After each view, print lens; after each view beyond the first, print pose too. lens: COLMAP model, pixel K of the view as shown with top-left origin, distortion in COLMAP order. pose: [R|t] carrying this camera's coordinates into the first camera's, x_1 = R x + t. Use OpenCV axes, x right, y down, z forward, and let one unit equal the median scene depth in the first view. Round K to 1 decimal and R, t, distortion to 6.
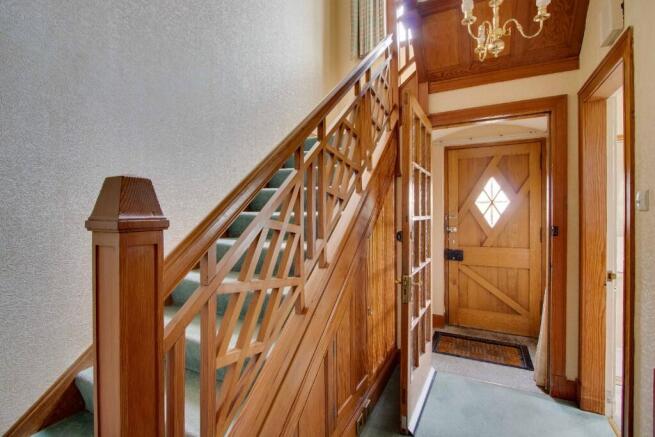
lens RADIAL K [[303.0, 0, 323.4], [0, 303.0, 218.2], [0, 0, 1]] dist [-0.026528, 0.008515]
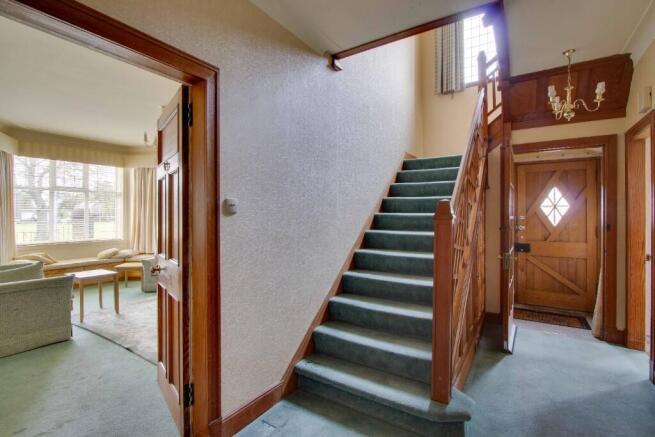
lens RADIAL K [[303.0, 0, 323.4], [0, 303.0, 218.2], [0, 0, 1]] dist [-0.026528, 0.008515]
pose [[0.994123, 0.004753, -0.108152, -0.348900], [-0.005408, 0.999969, -0.005766, 0.011817], [0.108121, 0.006317, 0.994118, -0.463133]]
